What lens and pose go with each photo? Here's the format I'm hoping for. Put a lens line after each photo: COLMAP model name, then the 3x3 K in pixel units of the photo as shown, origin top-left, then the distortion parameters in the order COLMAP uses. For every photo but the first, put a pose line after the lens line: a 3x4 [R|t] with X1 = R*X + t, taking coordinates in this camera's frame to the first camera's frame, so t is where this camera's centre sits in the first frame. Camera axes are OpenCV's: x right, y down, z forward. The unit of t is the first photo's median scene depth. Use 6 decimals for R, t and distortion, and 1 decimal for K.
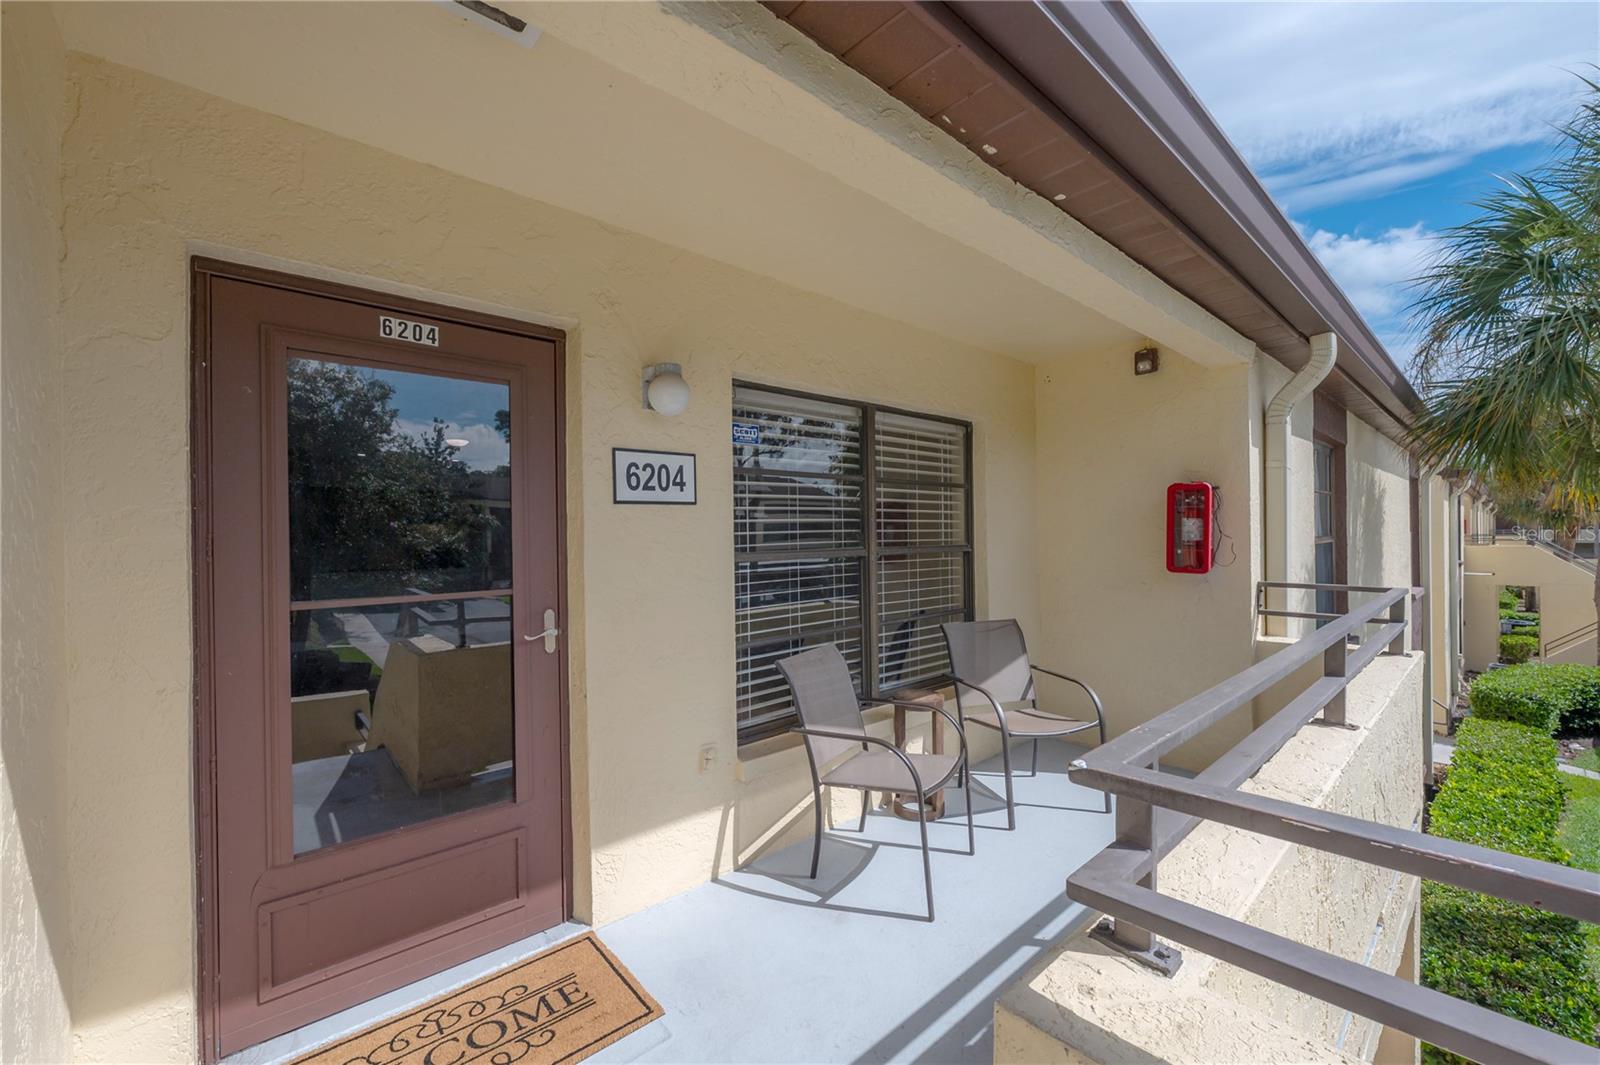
lens RADIAL K [[645.5, 0, 797.6], [0, 645.5, 534.1], [0, 0, 1]] dist [-0.001601, -0.000129]
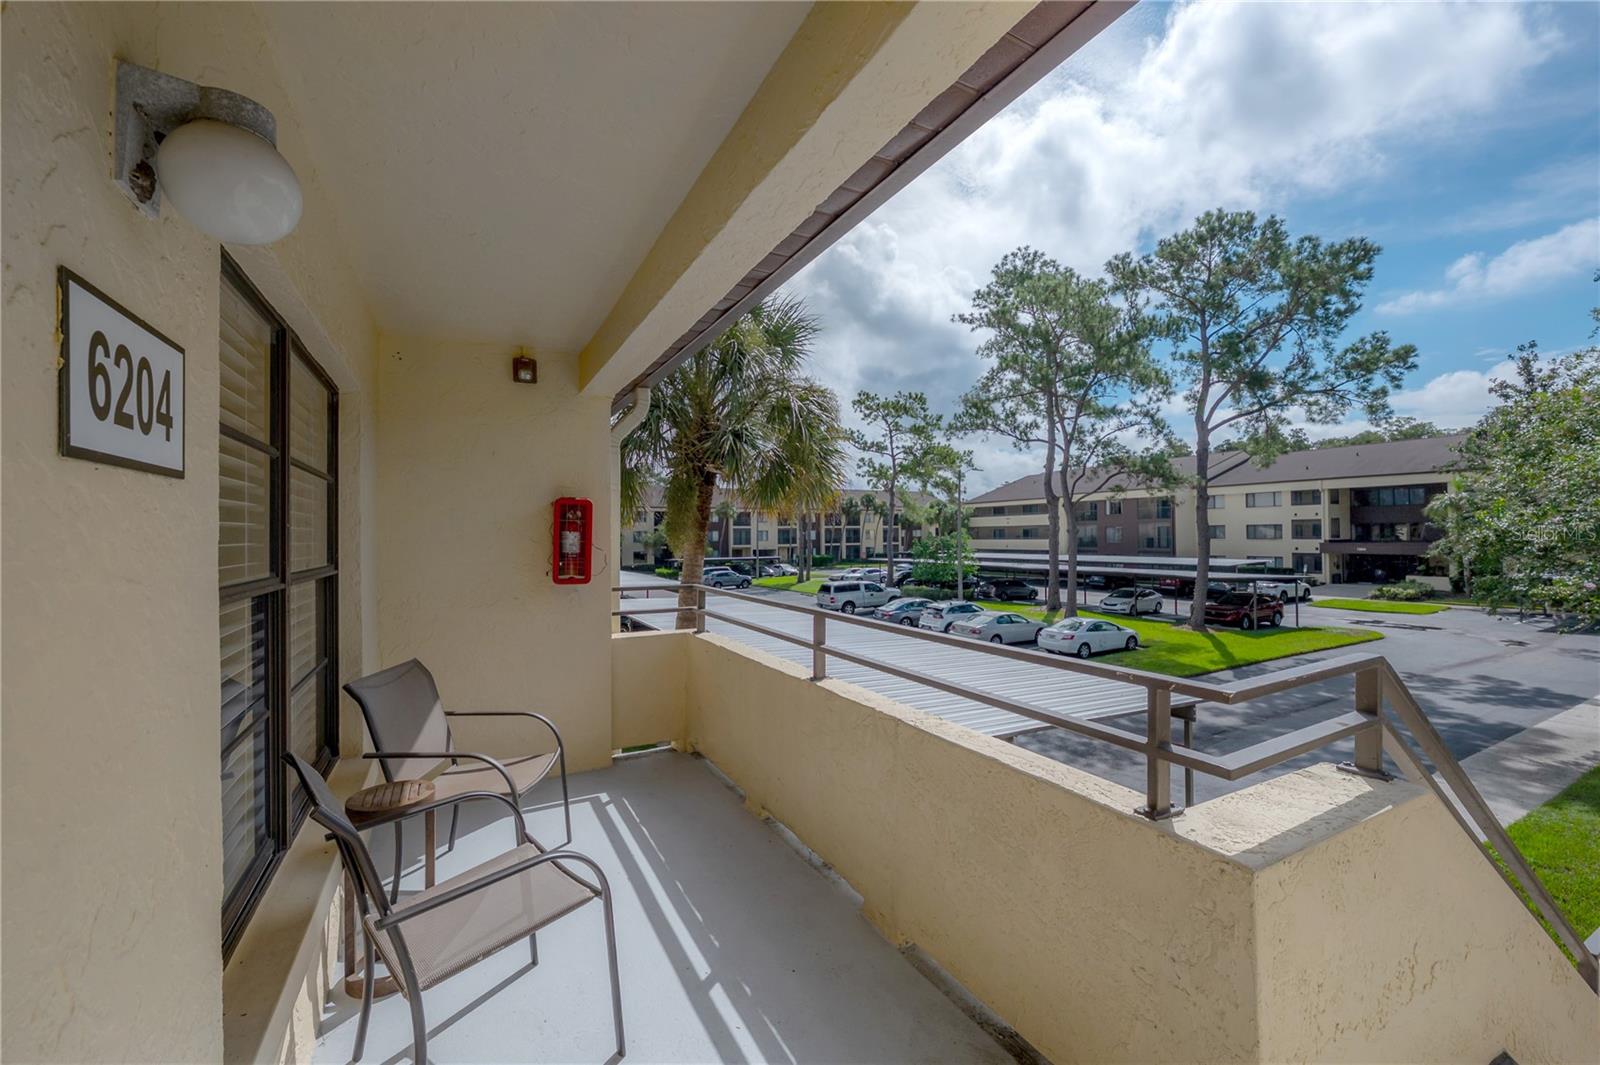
lens RADIAL K [[645.5, 0, 797.6], [0, 645.5, 534.1], [0, 0, 1]] dist [-0.001601, -0.000129]
pose [[0.237688, 0.013138, 0.971253, -0.464729], [0.007254, 0.999857, -0.015300, -0.003773], [-0.971314, 0.010682, 0.237559, 0.570214]]
